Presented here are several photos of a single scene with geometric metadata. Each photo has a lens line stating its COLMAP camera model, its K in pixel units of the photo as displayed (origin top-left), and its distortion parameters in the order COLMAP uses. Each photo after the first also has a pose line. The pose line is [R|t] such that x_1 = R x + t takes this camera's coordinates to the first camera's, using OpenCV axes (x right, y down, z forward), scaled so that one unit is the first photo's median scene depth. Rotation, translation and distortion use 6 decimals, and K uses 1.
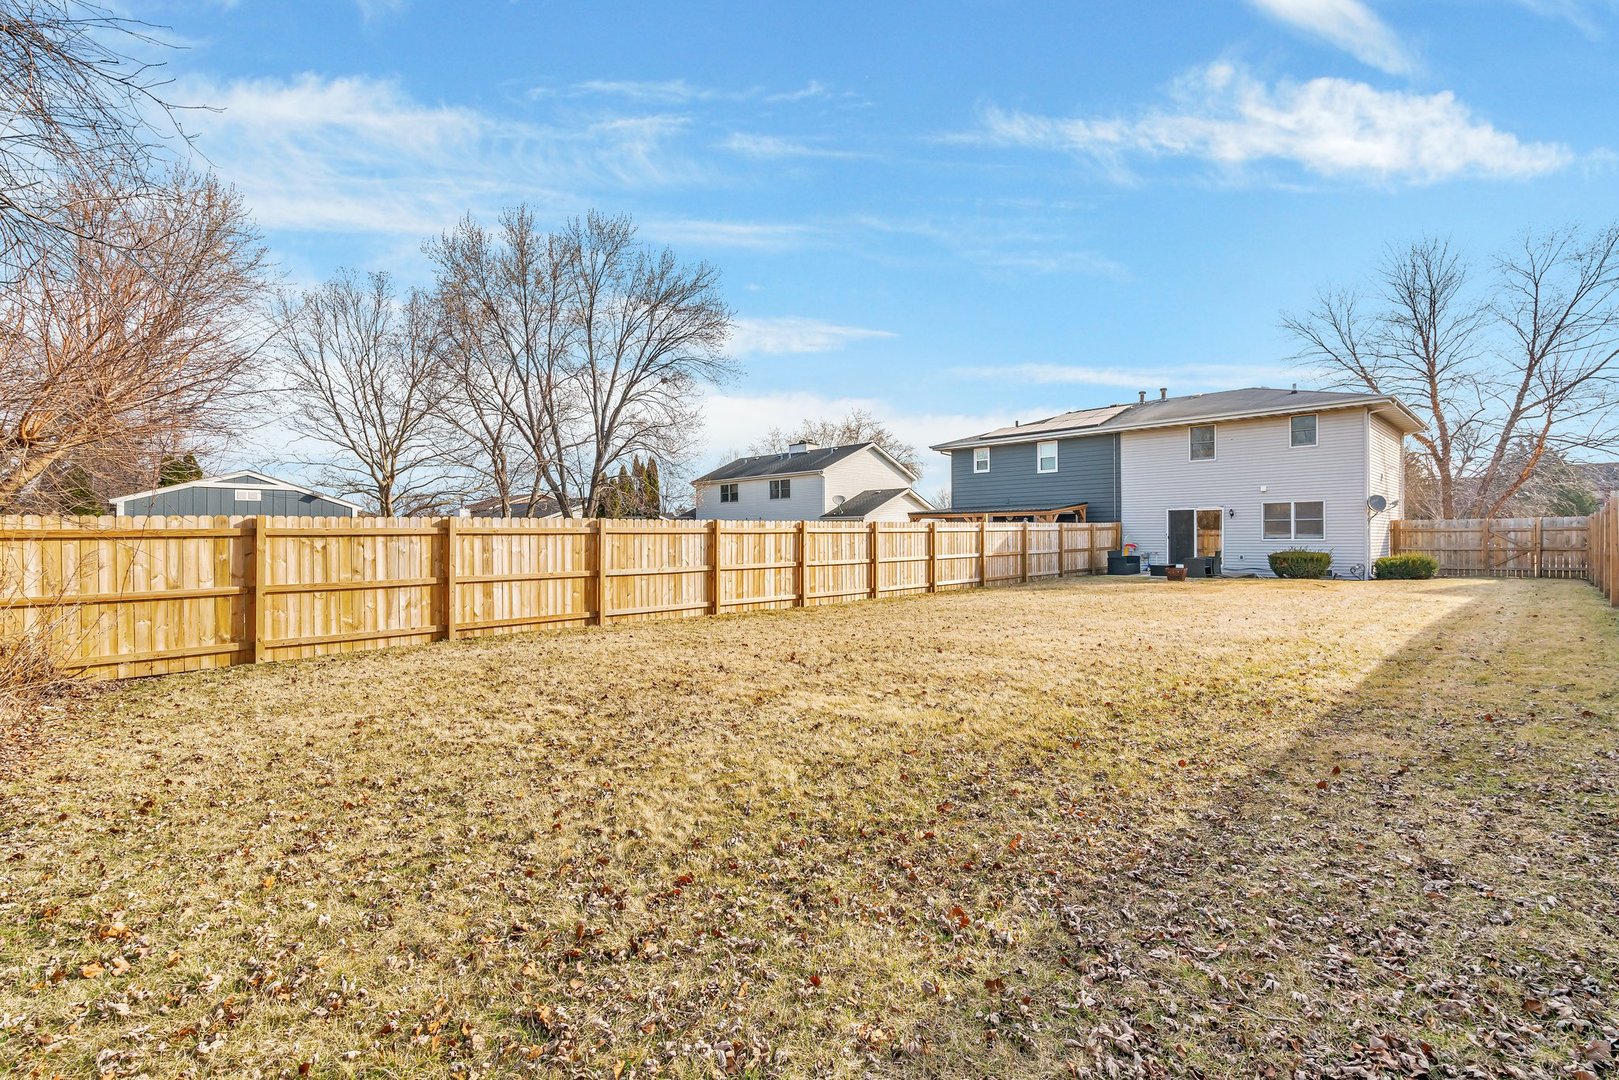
lens RADIAL K [[761.8, 0, 811.0], [0, 761.8, 532.4], [0, 0, 1]] dist [-0.002140, 0.002184]
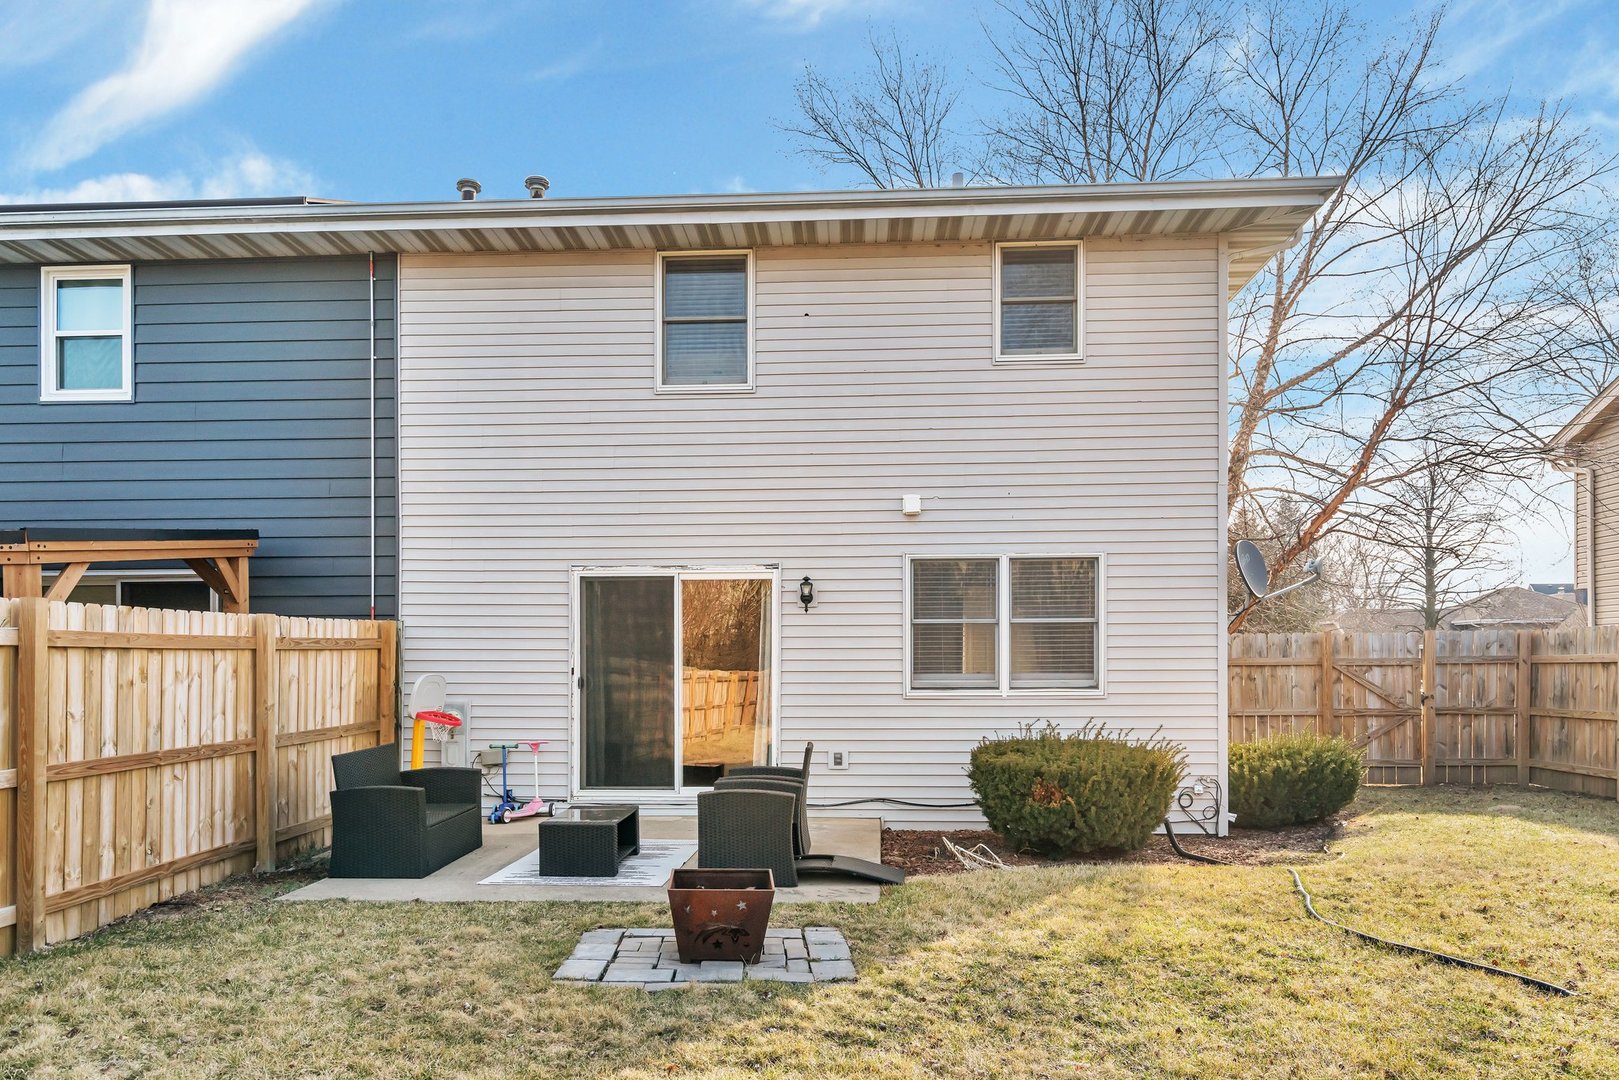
lens RADIAL K [[1226.5, 0, 824.4], [0, 1226.5, 648.7], [0, 0, 1]] dist [0.014881, -0.011496]
pose [[0.743852, 0.014139, 0.668194, 0.278568], [-0.009119, 0.999898, -0.011006, -0.000672], [-0.668282, 0.002093, 0.743905, 0.696062]]
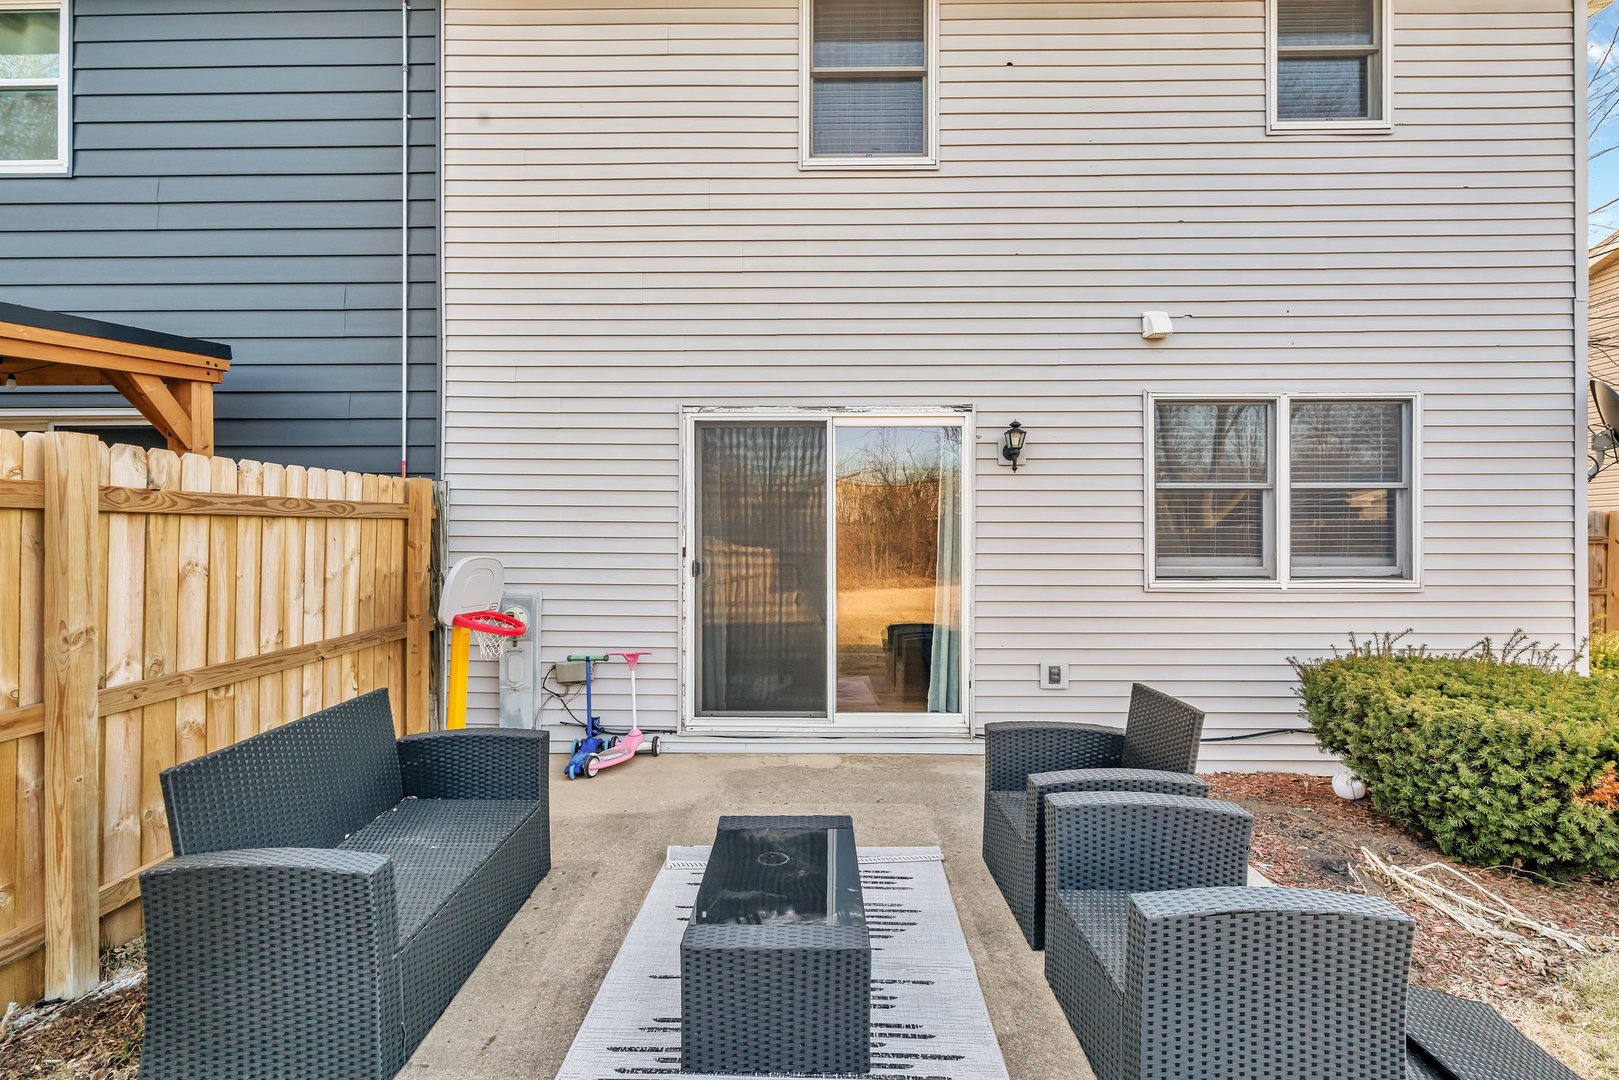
lens RADIAL K [[761.8, 0, 818.9], [0, 761.8, 535.1], [0, 0, 1]] dist [-0.002140, 0.002184]
pose [[0.715283, 0.013099, 0.698712, 0.394841], [-0.013191, 0.999899, -0.005241, -0.000453], [-0.698711, -0.005468, 0.715383, 0.922729]]
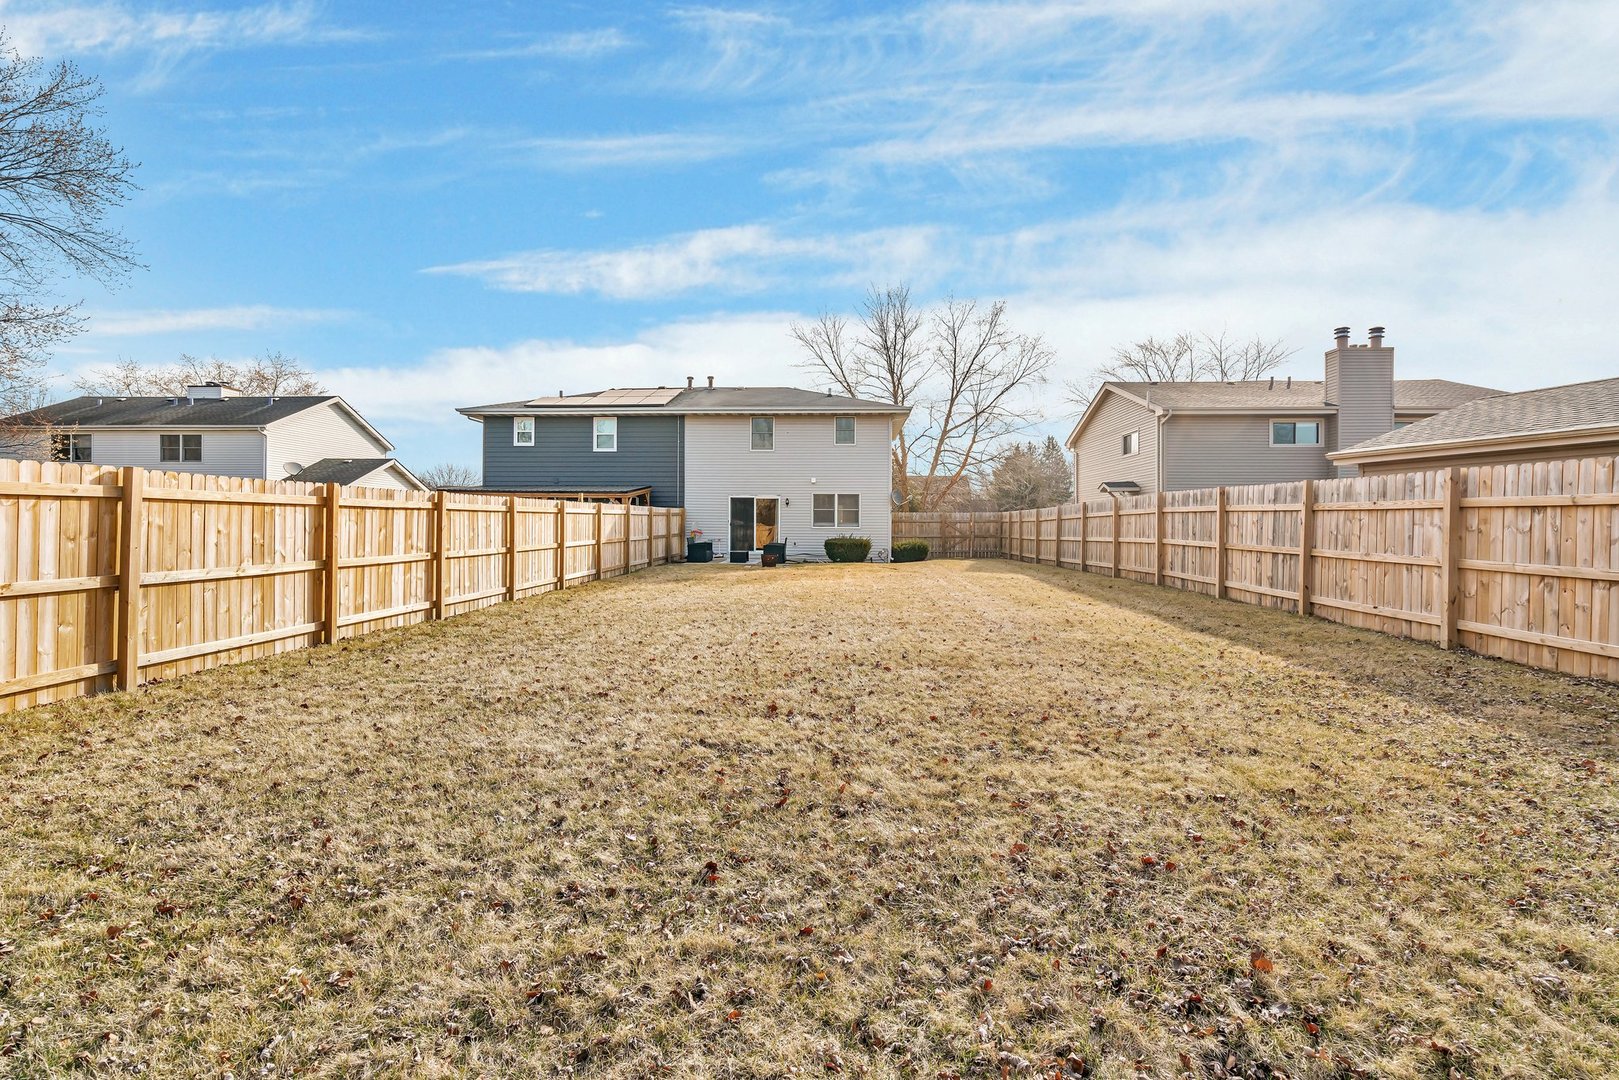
lens RADIAL K [[761.8, 0, 806.2], [0, 761.8, 534.0], [0, 0, 1]] dist [-0.002140, 0.002184]
pose [[0.746405, 0.004490, 0.665477, -0.144090], [-0.017962, 0.999749, 0.013400, 0.005085], [-0.665250, -0.021955, 0.746298, 0.187686]]
